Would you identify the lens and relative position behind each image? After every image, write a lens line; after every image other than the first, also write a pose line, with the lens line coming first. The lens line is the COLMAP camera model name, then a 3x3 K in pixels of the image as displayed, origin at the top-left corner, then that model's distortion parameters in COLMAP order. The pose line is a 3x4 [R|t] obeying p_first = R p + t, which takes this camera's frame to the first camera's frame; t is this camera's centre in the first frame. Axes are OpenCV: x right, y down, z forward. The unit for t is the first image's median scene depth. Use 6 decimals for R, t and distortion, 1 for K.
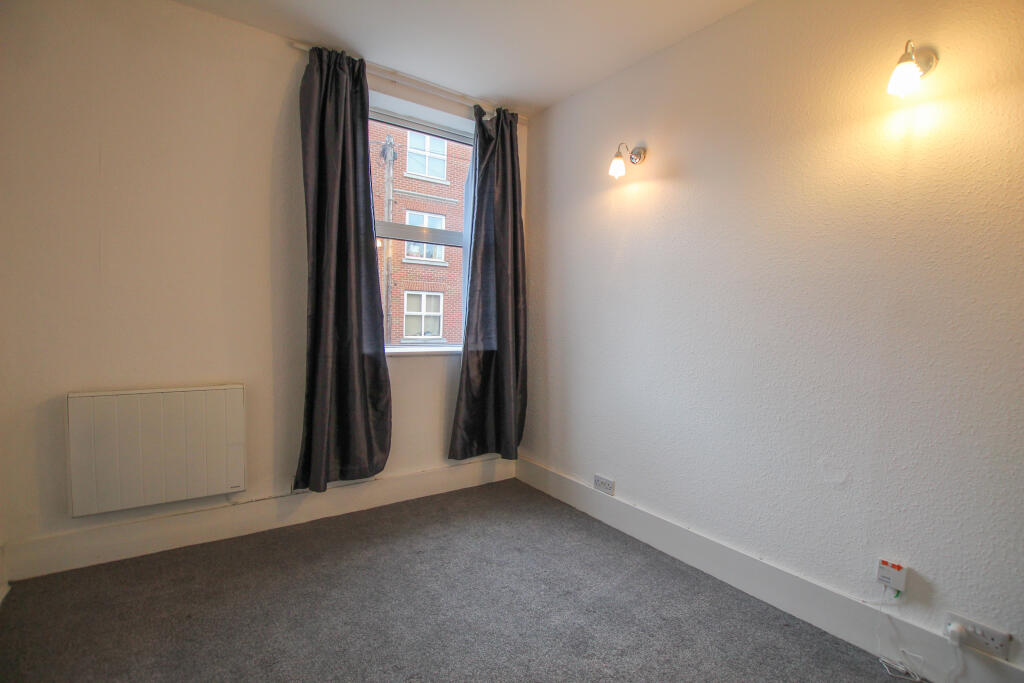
lens RADIAL K [[485.0, 0, 512.0], [0, 485.0, 341.5], [0, 0, 1]] dist [-0.003606, -0.000312]
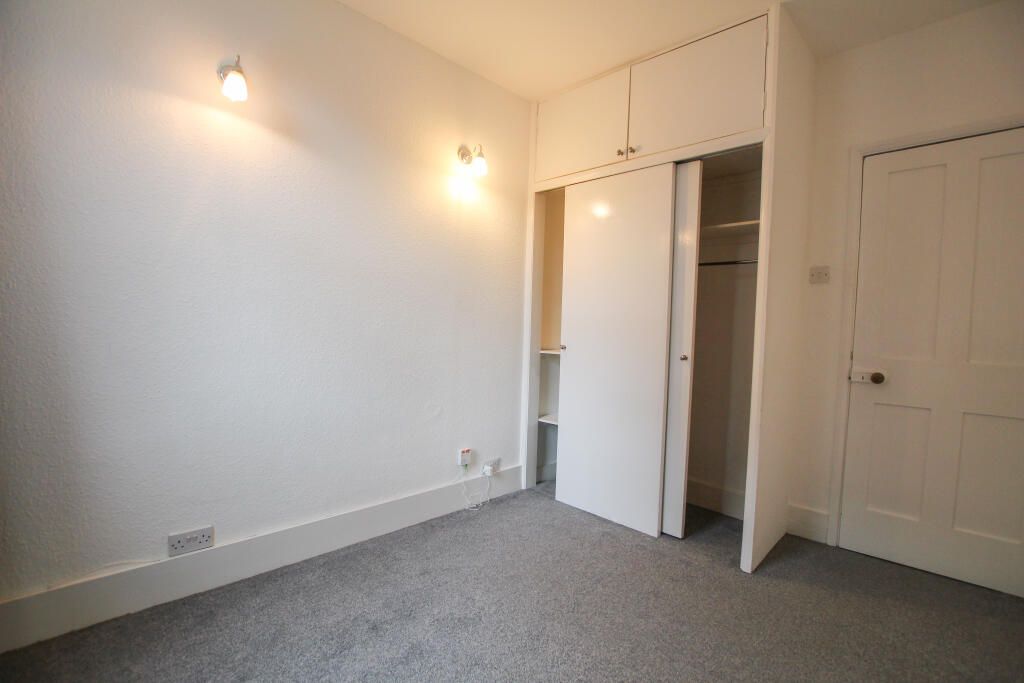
lens RADIAL K [[485.0, 0, 512.0], [0, 485.0, 341.5], [0, 0, 1]] dist [-0.003606, -0.000312]
pose [[-0.198559, -0.054948, 0.978547, -0.624719], [0.007238, 0.998318, 0.057526, -0.017643], [-0.980062, 0.018505, -0.197827, 0.802846]]
